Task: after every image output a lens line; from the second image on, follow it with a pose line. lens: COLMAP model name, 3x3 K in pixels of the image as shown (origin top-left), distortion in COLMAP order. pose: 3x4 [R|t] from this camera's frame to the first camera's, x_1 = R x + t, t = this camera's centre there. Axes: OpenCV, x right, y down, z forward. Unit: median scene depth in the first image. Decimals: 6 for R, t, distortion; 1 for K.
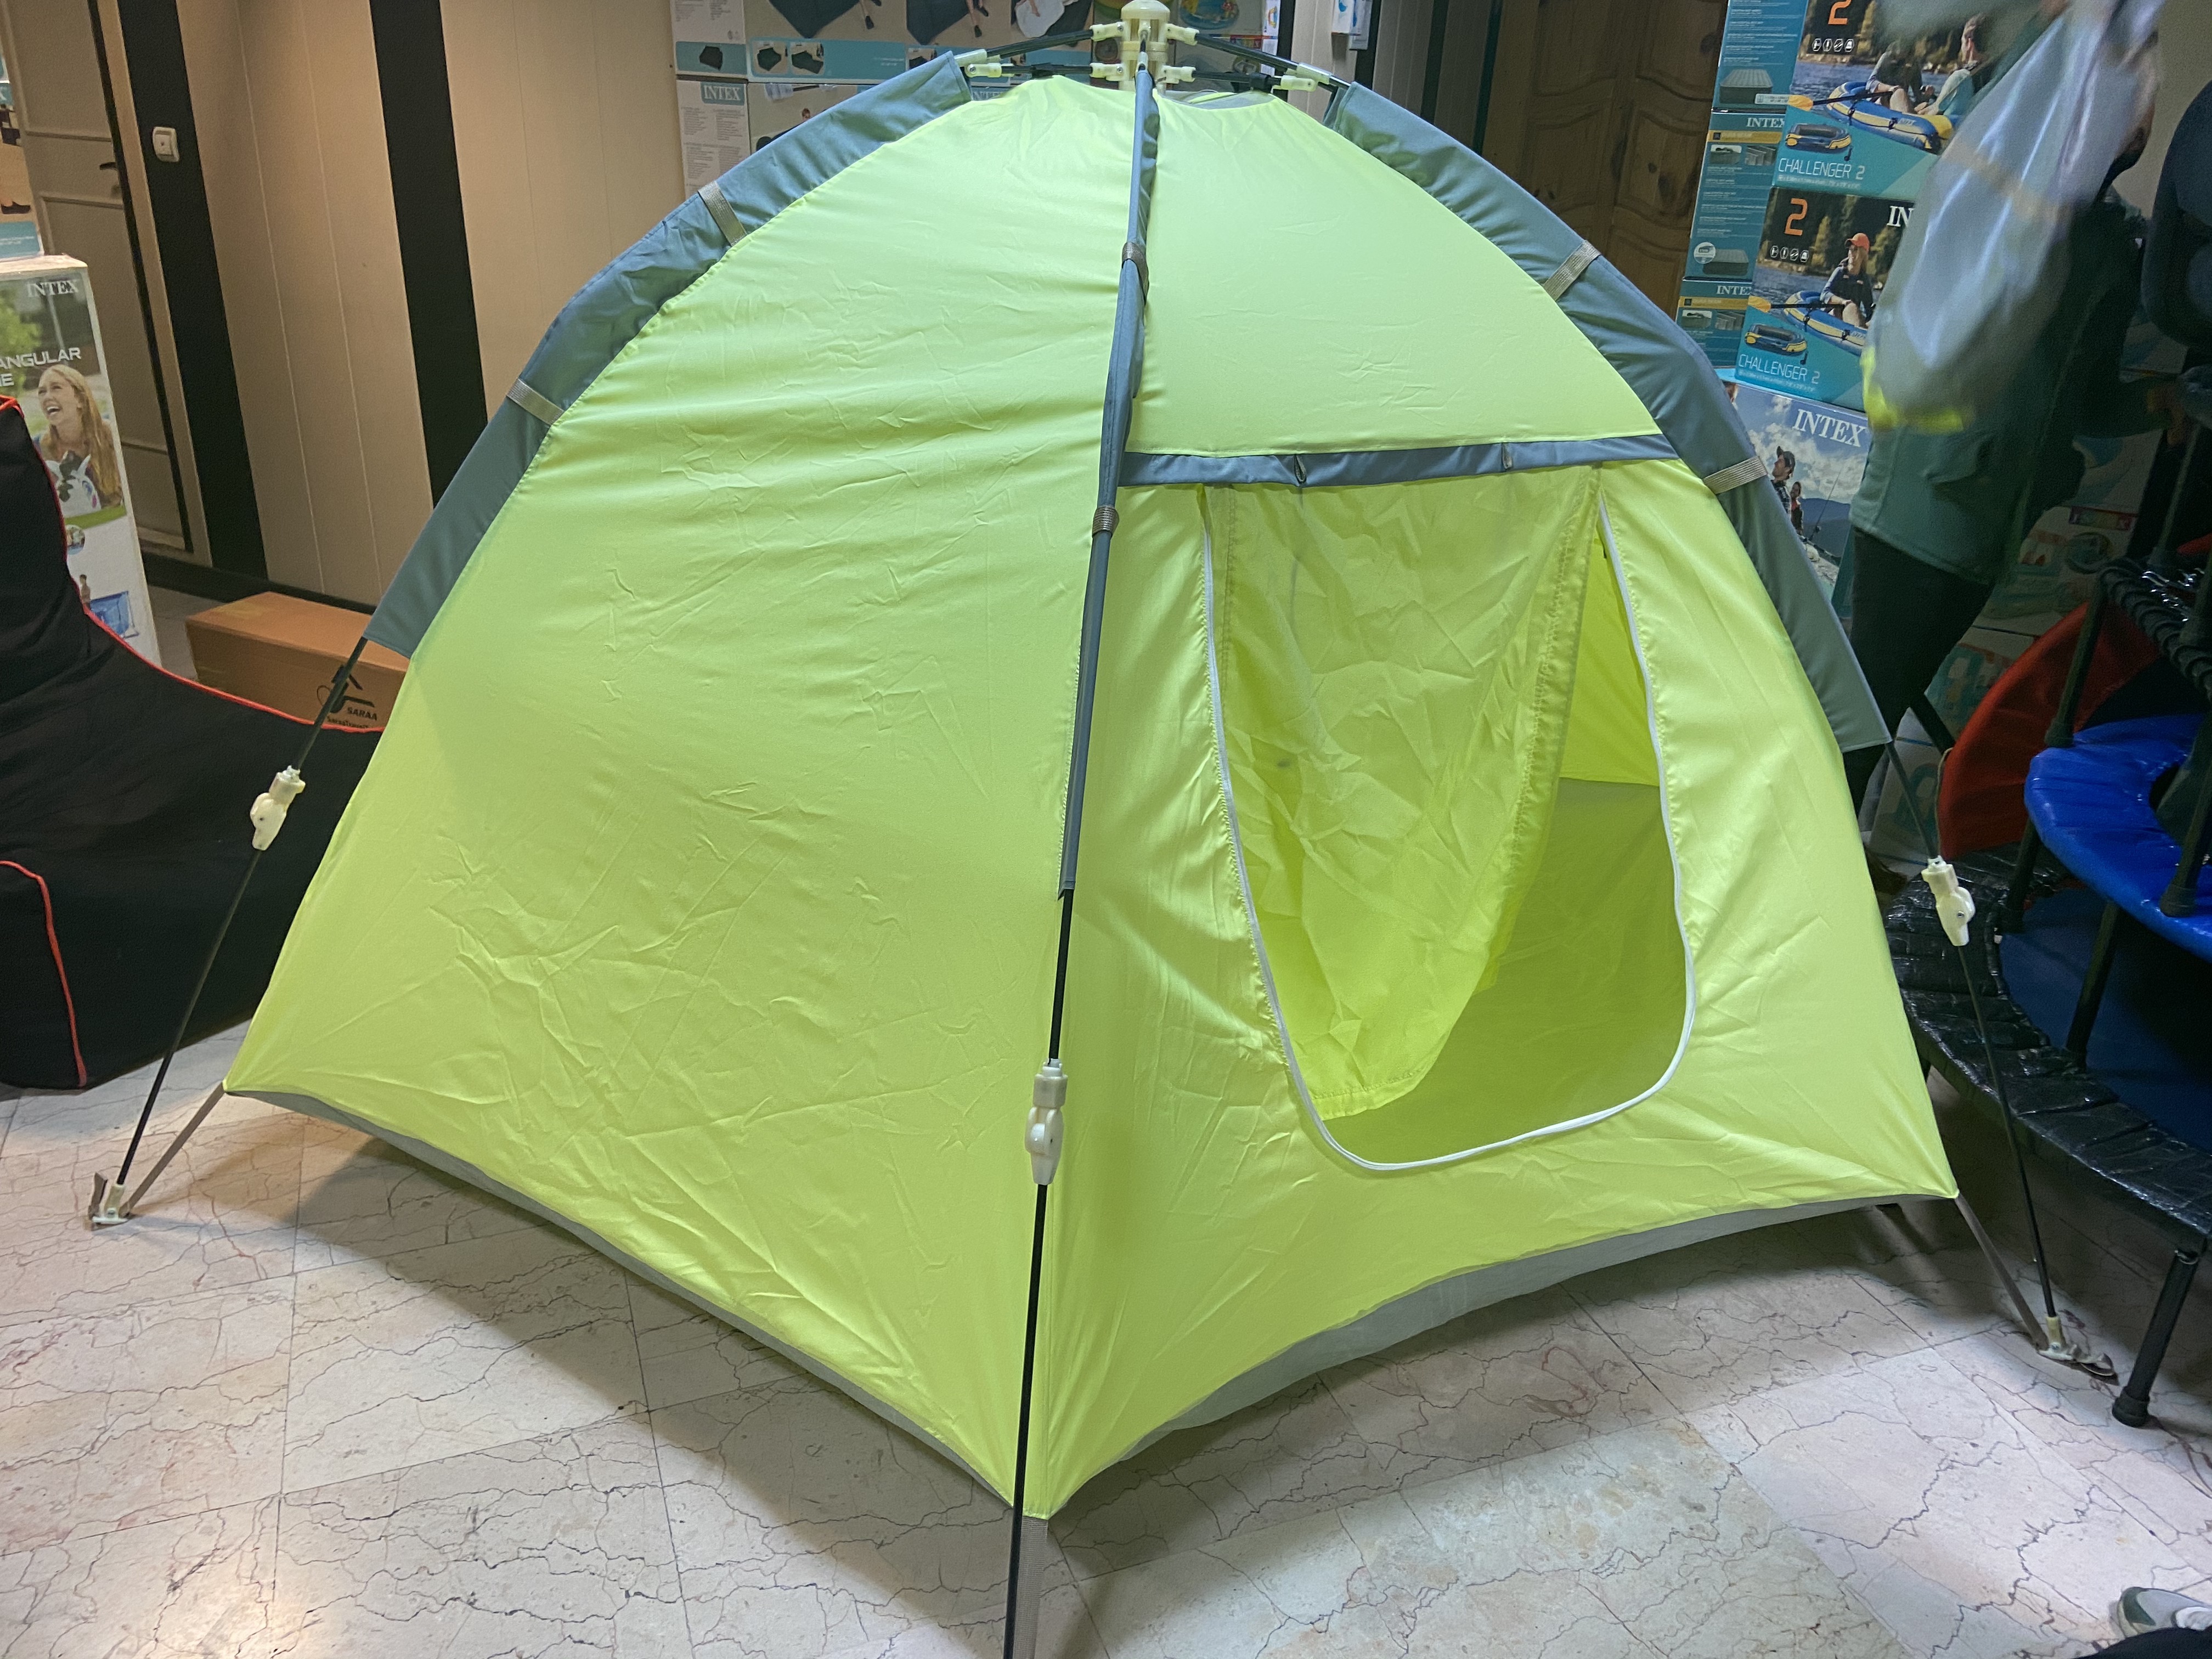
lens RADIAL K [[1661.3, 0, 1083.9], [0, 1661.3, 819.3], [0, 0, 1]] dist [0.103153, -0.126346]
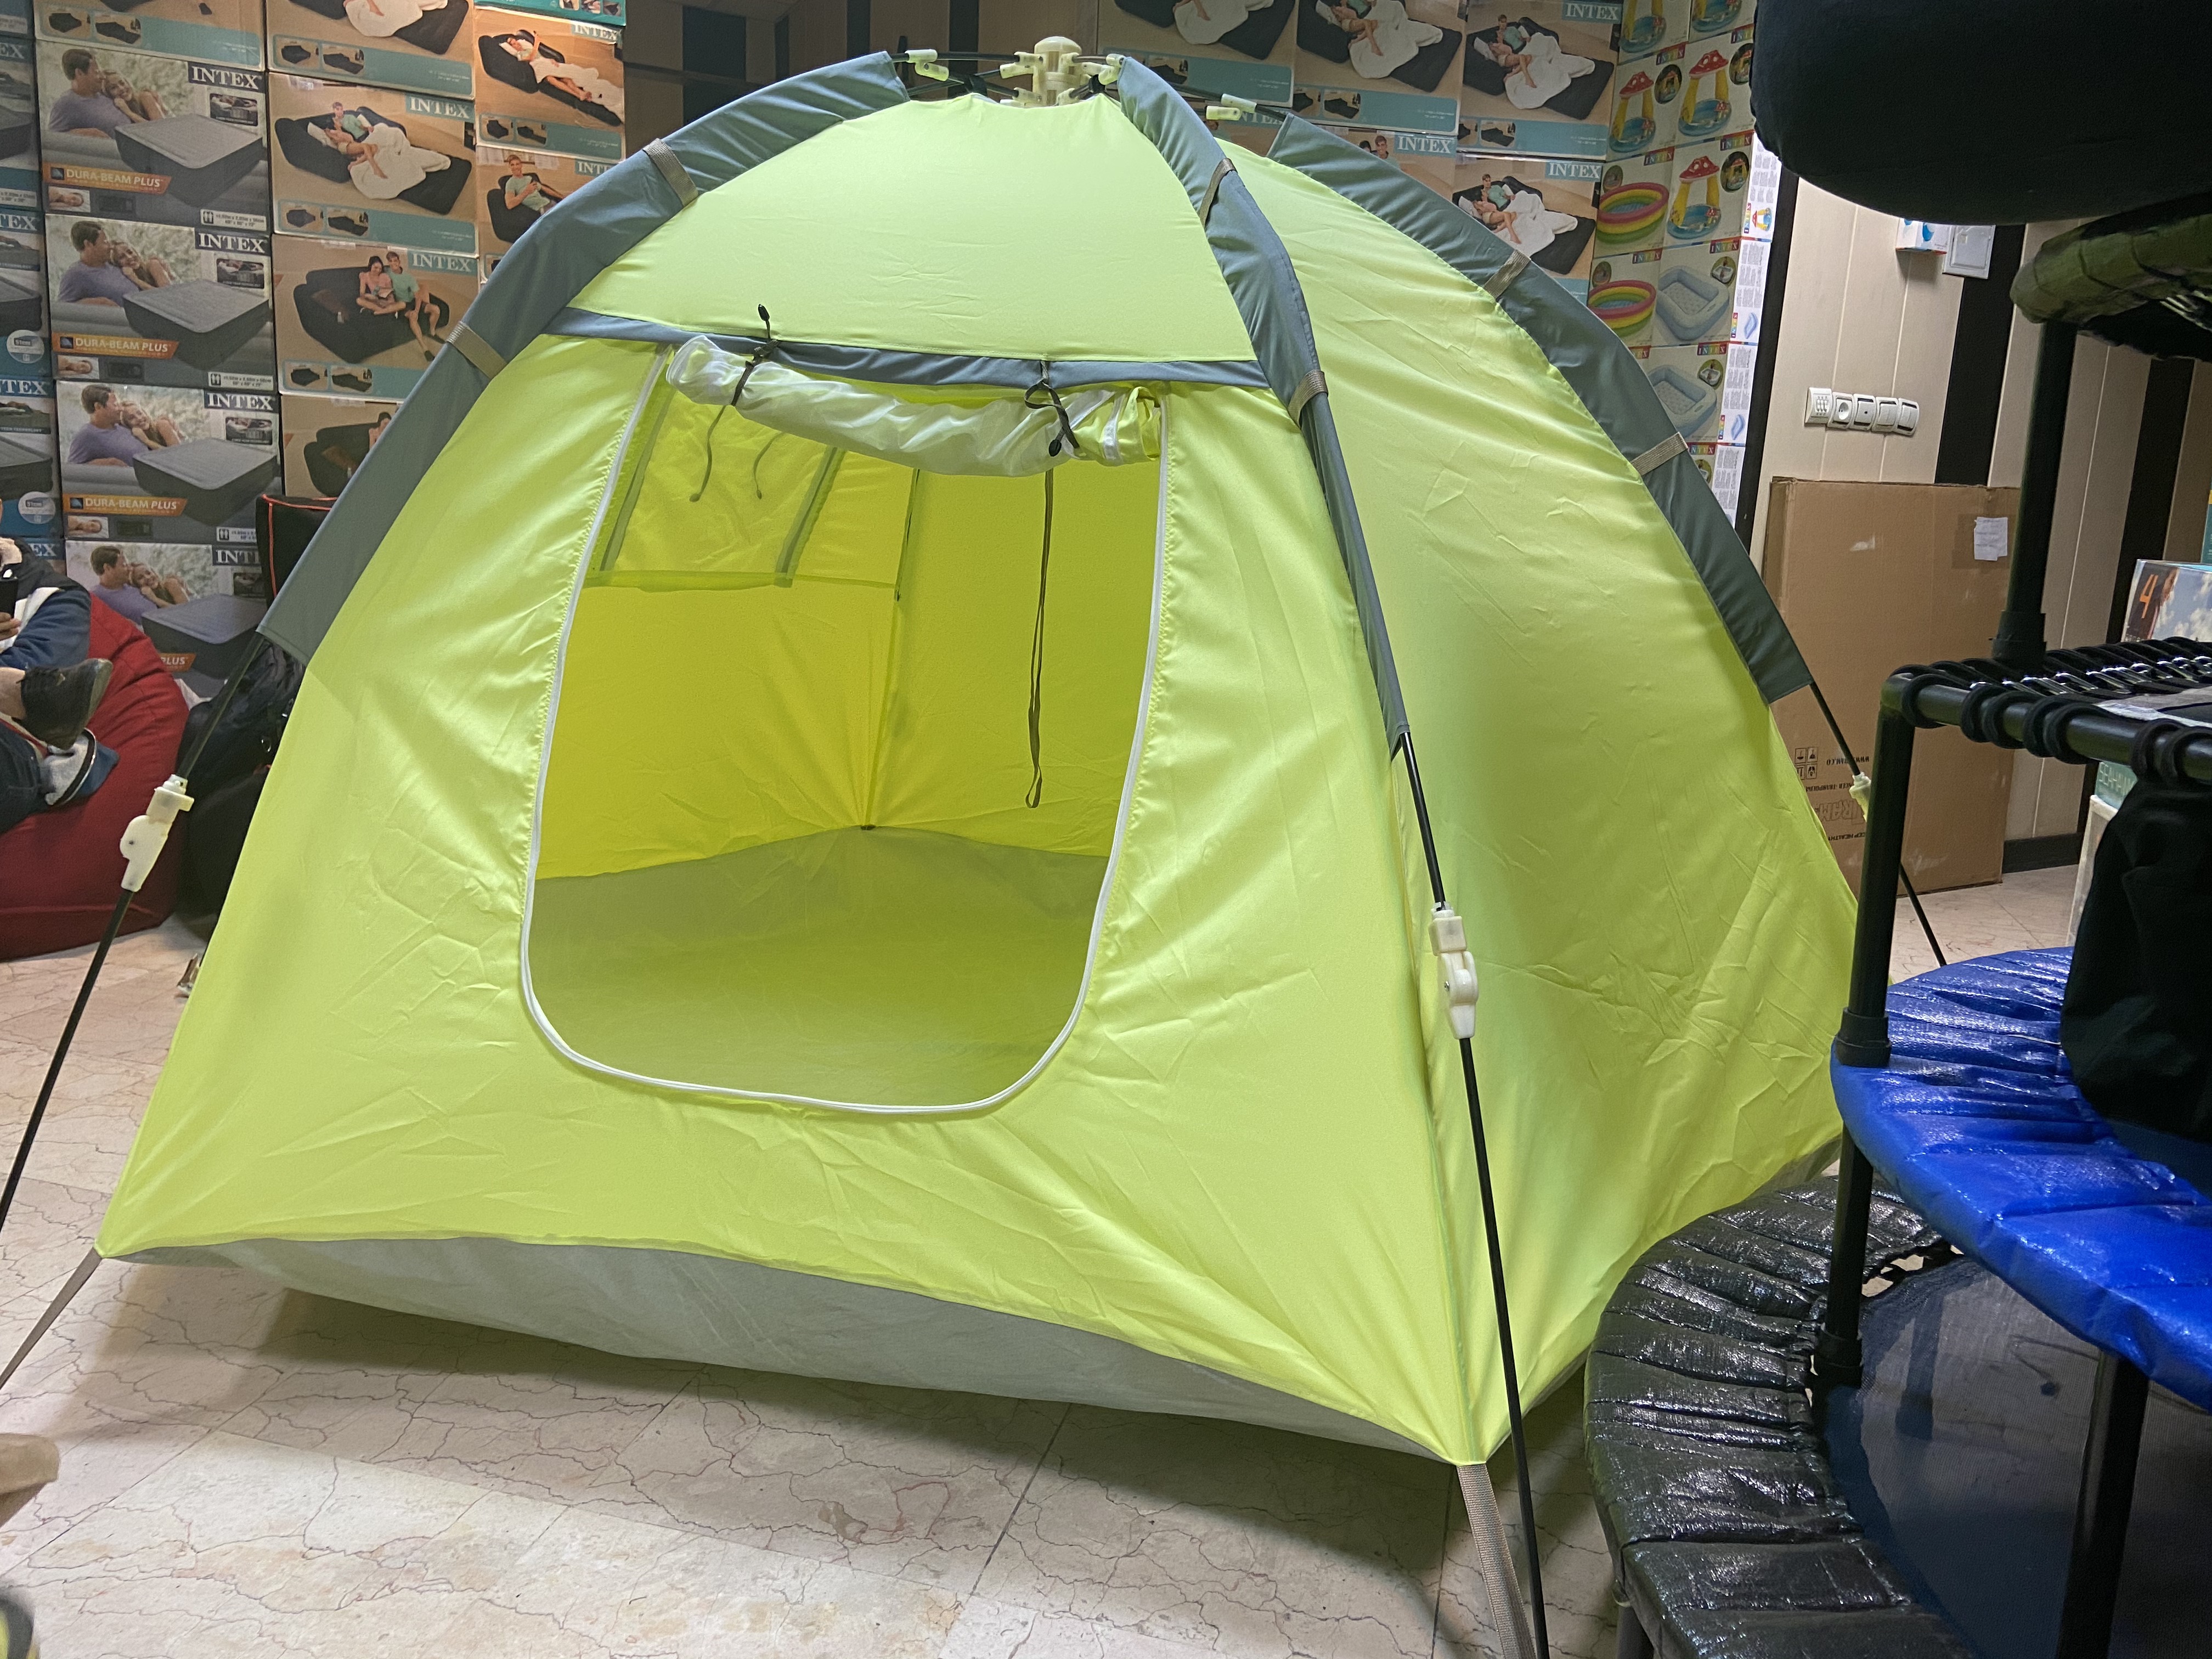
lens RADIAL K [[1661.3, 0, 1114.0], [0, 1661.3, 812.5], [0, 0, 1]] dist [0.103153, -0.126346]
pose [[0.785313, 0.116648, -0.608010, 0.822308], [-0.267708, 0.949508, -0.163609, 0.137619], [0.558225, 0.291254, 0.776889, 0.387900]]
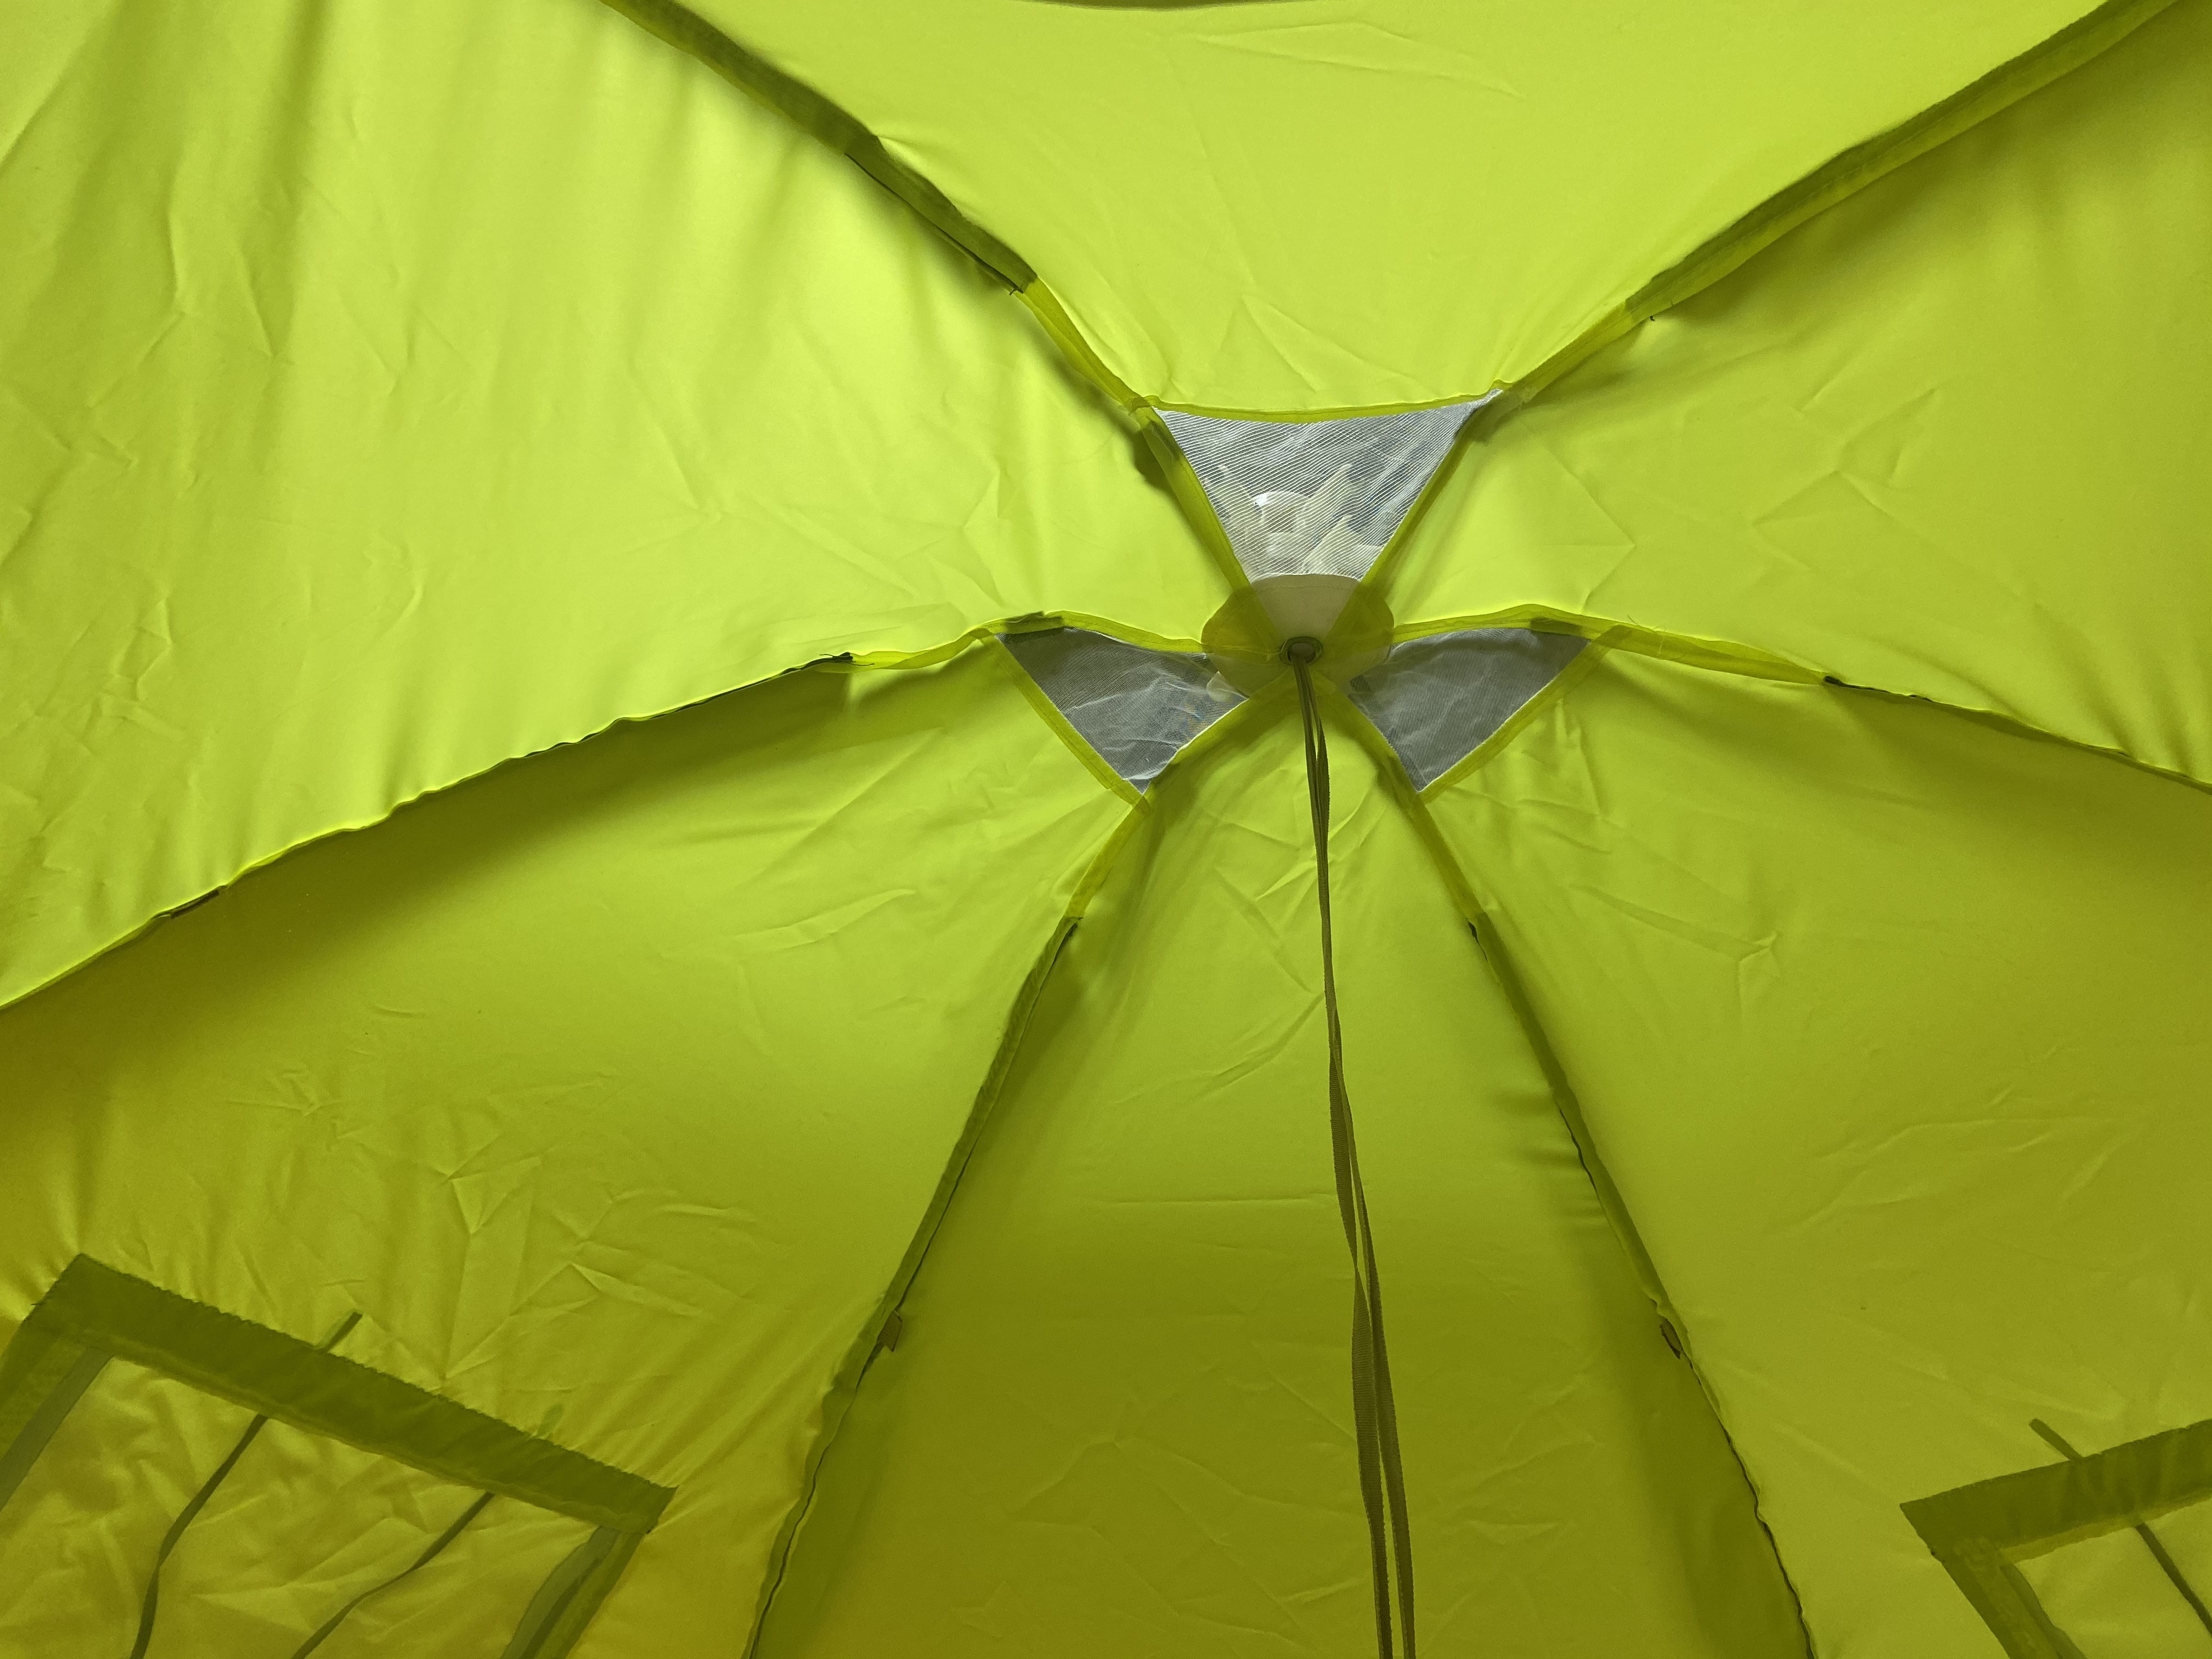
lens RADIAL K [[1661.3, 0, 1117.4], [0, 1661.3, 815.6], [0, 0, 1]] dist [0.103153, -0.126346]
pose [[0.868152, -0.323099, -0.376721, 0.161067], [-0.193518, 0.478604, -0.856440, -0.038030], [0.457015, 0.816422, 0.352976, 0.971269]]
